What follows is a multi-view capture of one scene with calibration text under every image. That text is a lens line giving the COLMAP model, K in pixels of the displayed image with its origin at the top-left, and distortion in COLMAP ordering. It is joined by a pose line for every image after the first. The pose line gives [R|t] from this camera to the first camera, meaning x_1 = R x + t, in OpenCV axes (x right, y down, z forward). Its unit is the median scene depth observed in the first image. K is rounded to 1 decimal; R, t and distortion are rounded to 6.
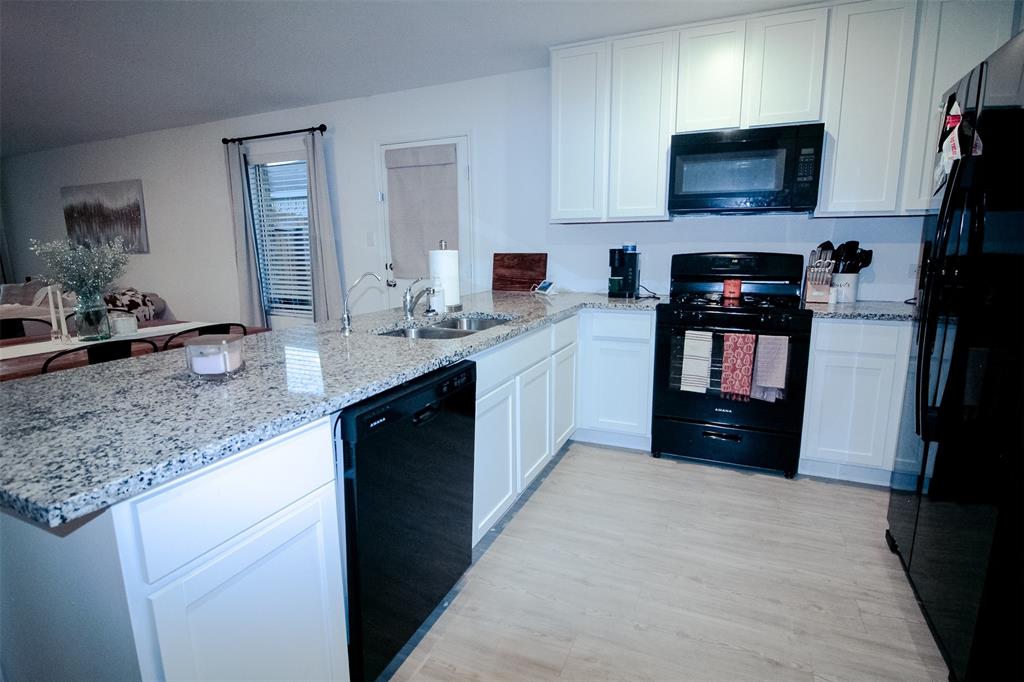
lens RADIAL K [[505.5, 0, 515.3], [0, 505.5, 338.0], [0, 0, 1]] dist [0.000234, -0.012705]
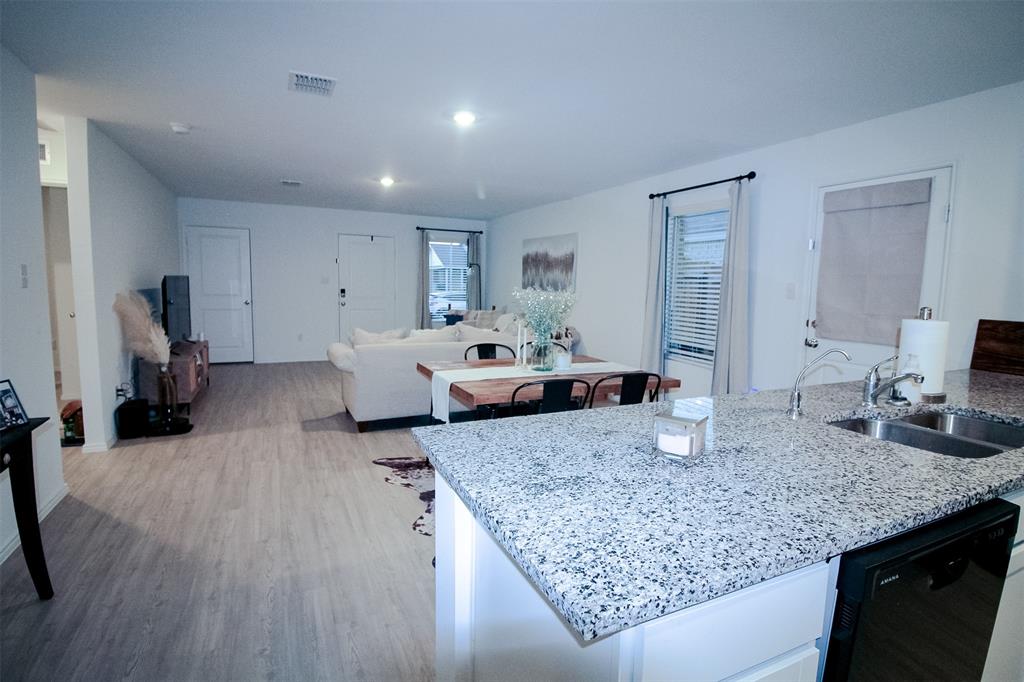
lens RADIAL K [[505.3, 0, 512.4], [0, 505.3, 336.1], [0, 0, 1]] dist [0.000260, -0.011800]
pose [[0.753894, 0.095782, -0.649976, -0.103915], [-0.145944, 0.989013, -0.023534, -0.036613], [0.640581, 0.112602, 0.759590, 0.022816]]
